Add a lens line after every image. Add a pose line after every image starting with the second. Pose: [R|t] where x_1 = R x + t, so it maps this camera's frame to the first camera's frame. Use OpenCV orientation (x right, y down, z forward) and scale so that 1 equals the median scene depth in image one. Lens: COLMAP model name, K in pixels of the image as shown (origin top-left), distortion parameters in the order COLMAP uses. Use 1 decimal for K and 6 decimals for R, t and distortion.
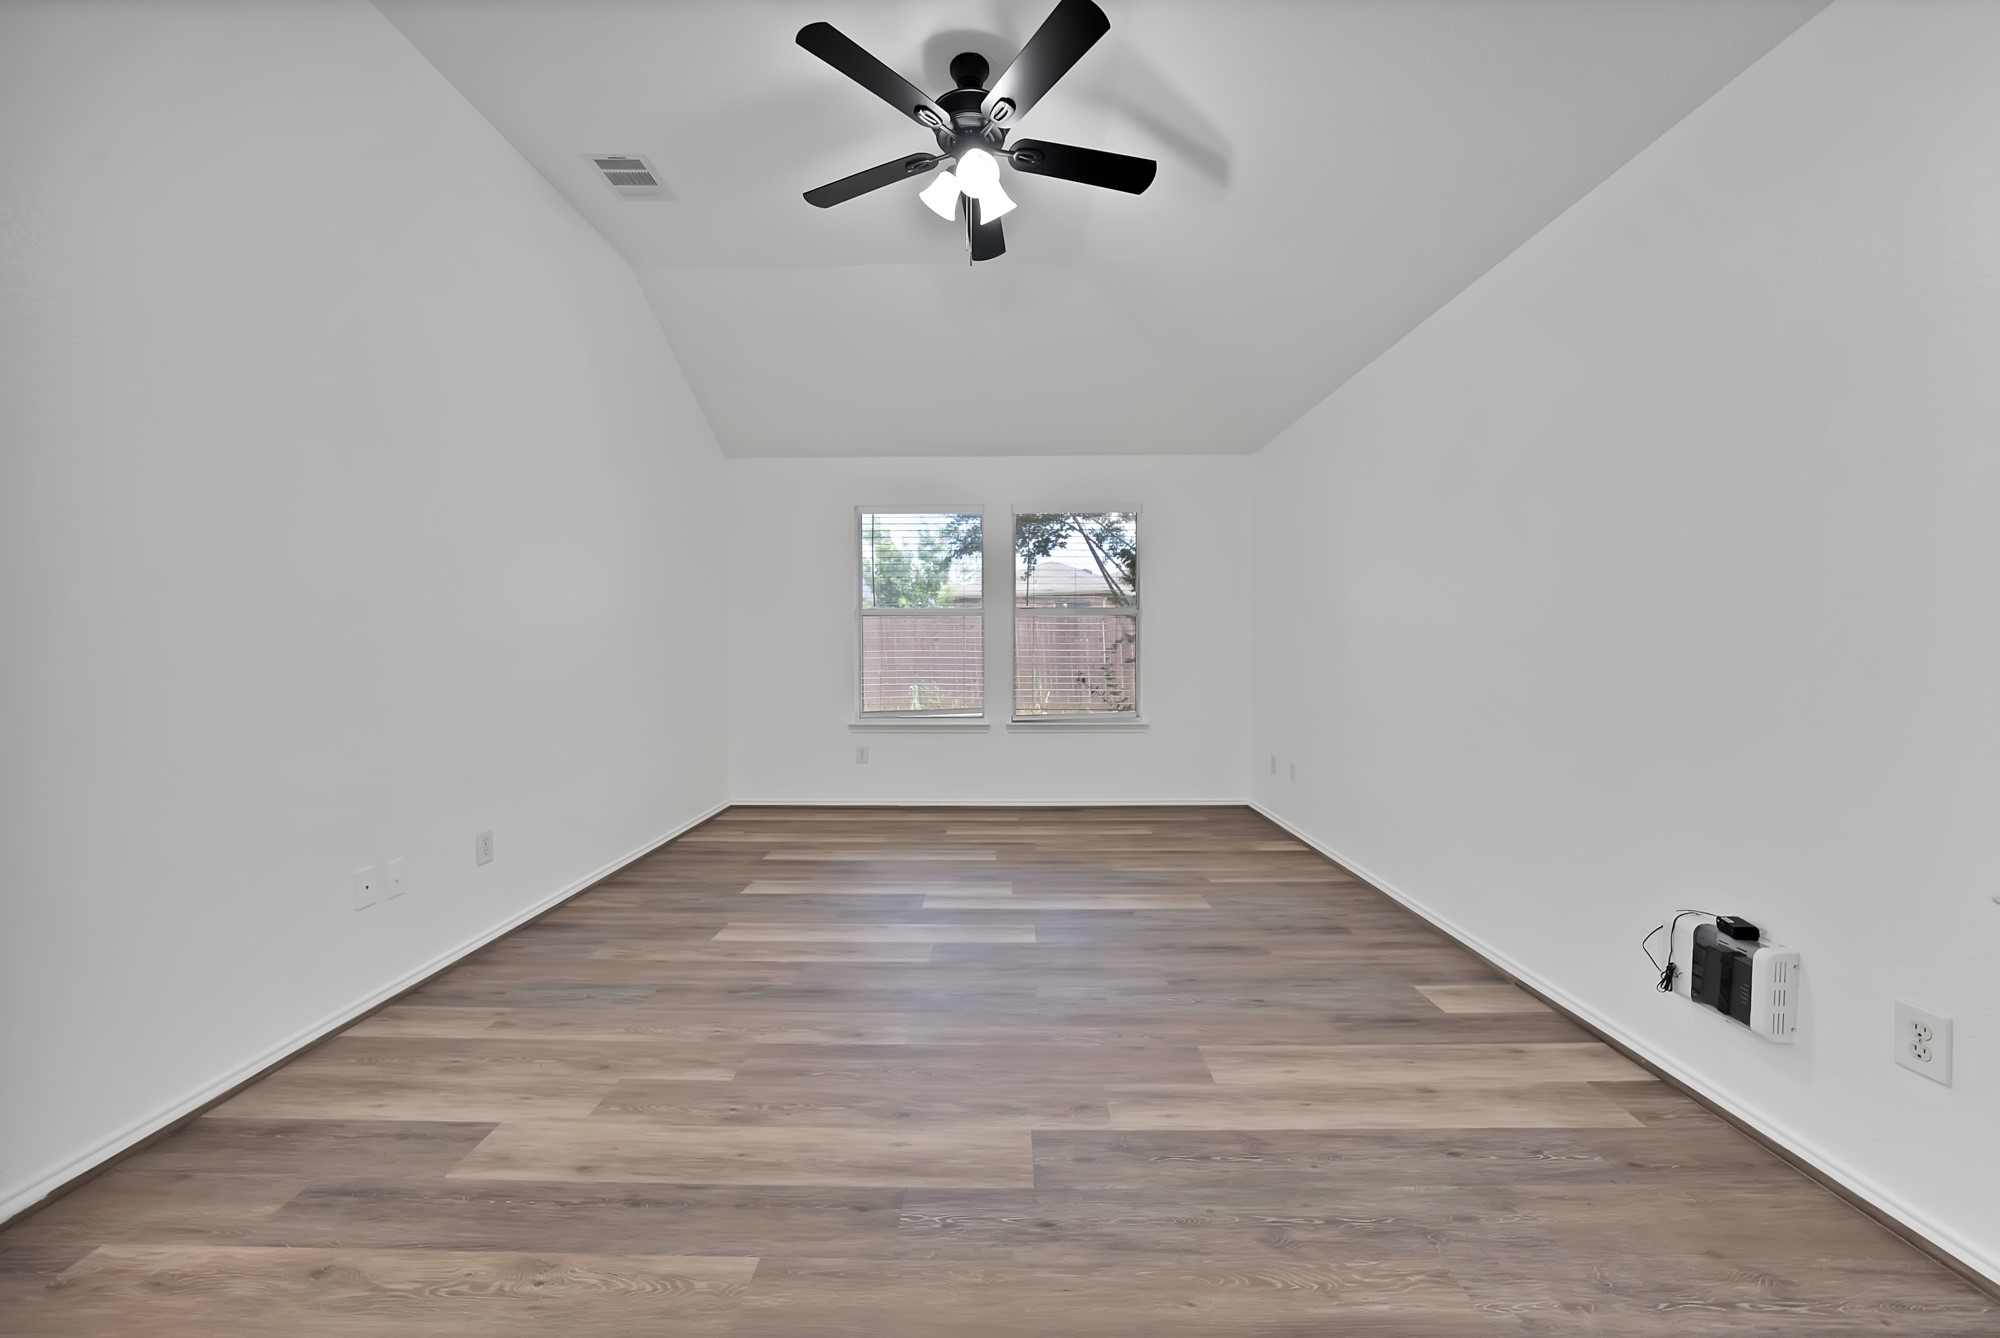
lens RADIAL K [[728.5, 0, 1000.7], [0, 728.5, 677.6], [0, 0, 1]] dist [-0.016995, 0.000227]
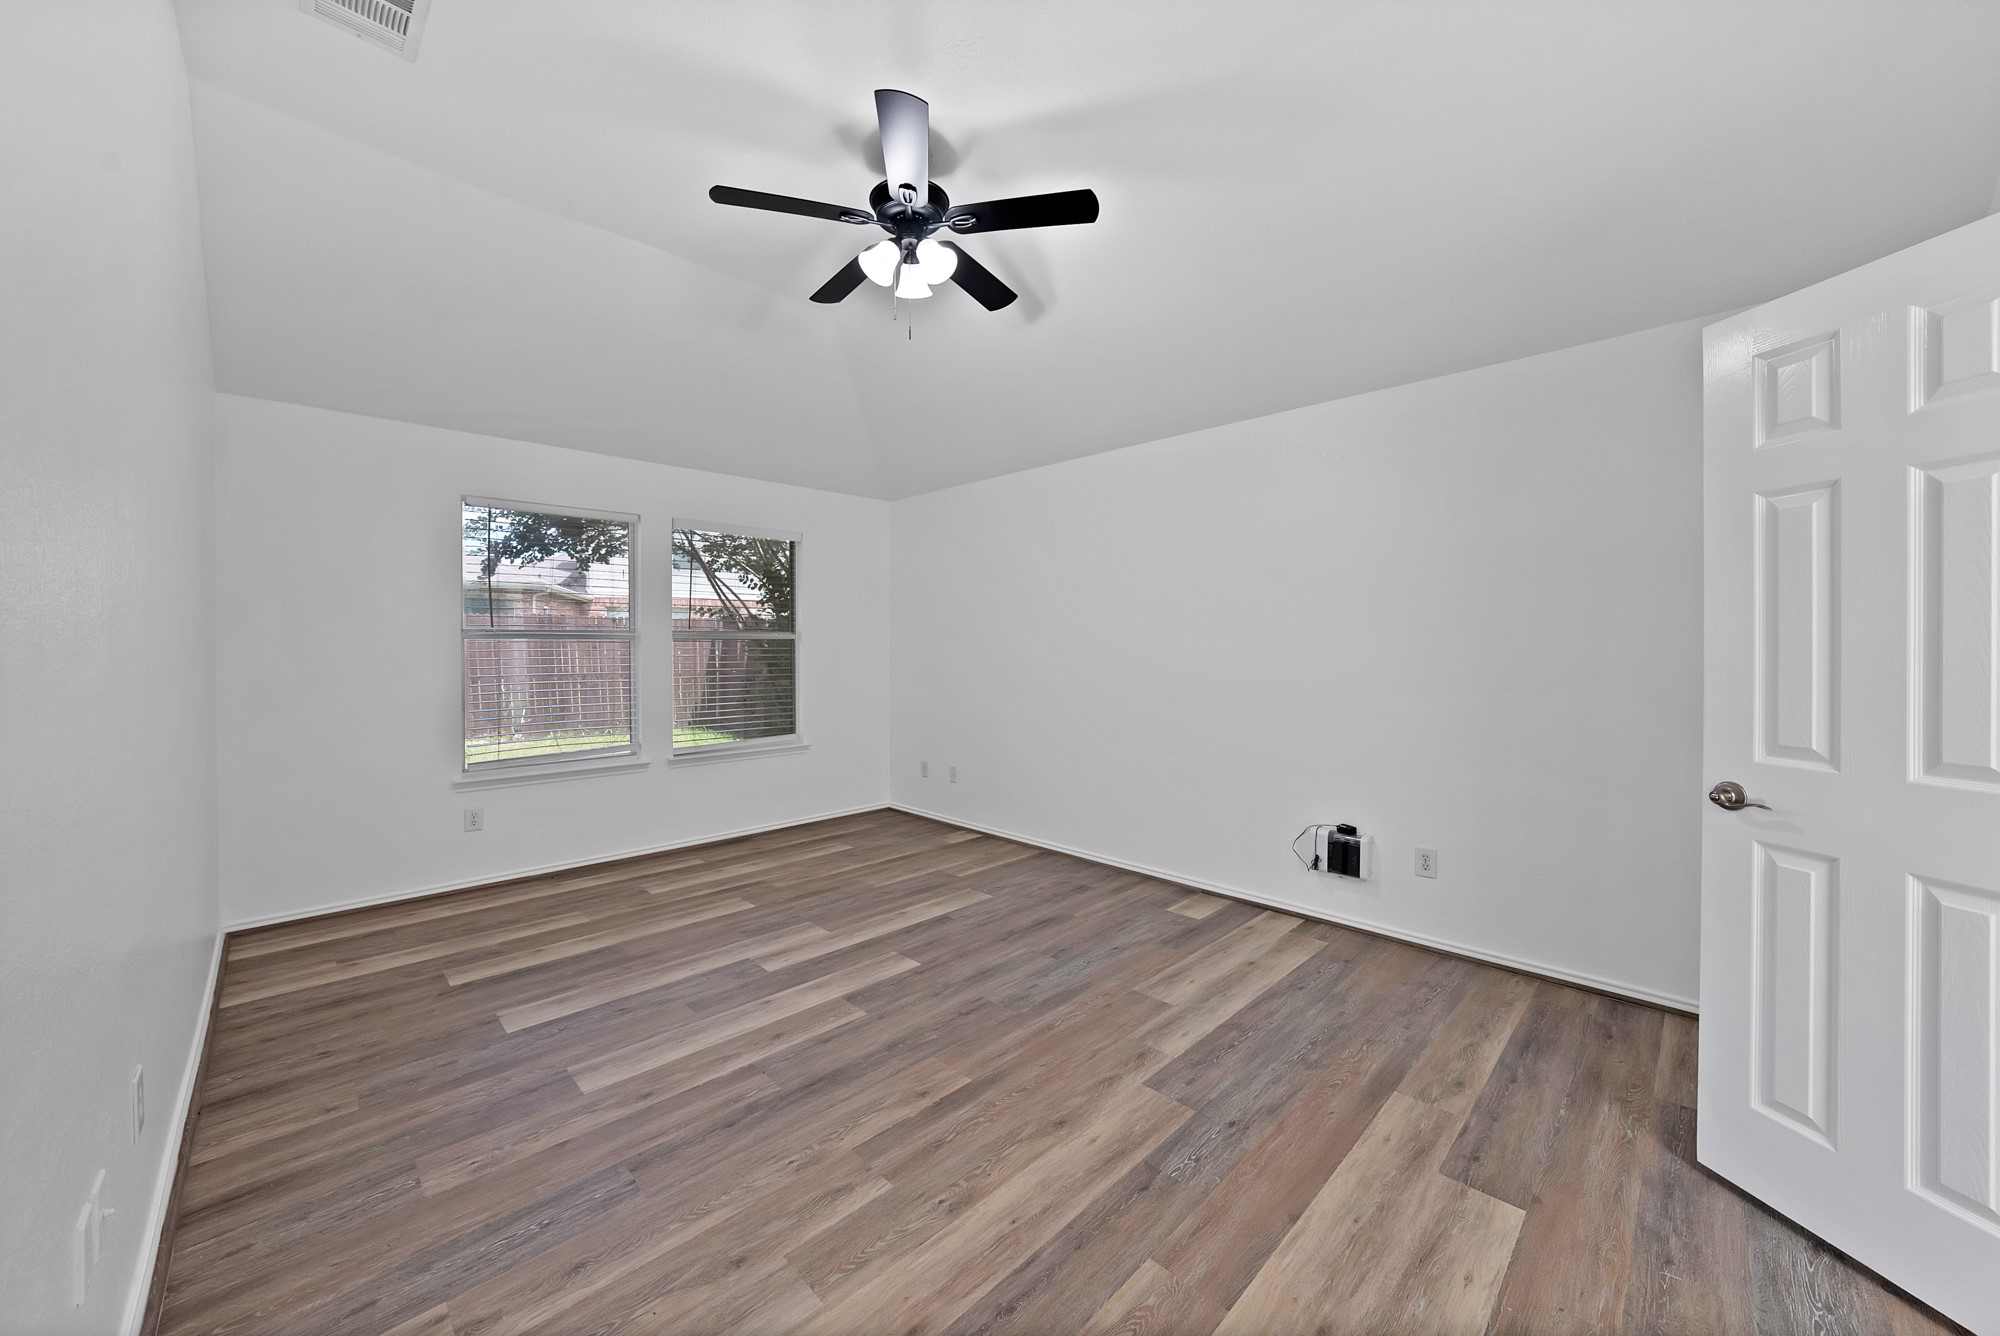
lens RADIAL K [[708.5, 0, 997.9], [0, 708.5, 665.0], [0, 0, 1]] dist [-0.015154, 0.000300]
pose [[0.707946, -0.016708, 0.706069, -0.721163], [0.026378, 0.999648, -0.002793, -0.091819], [-0.705773, 0.020602, 0.708138, 0.190662]]
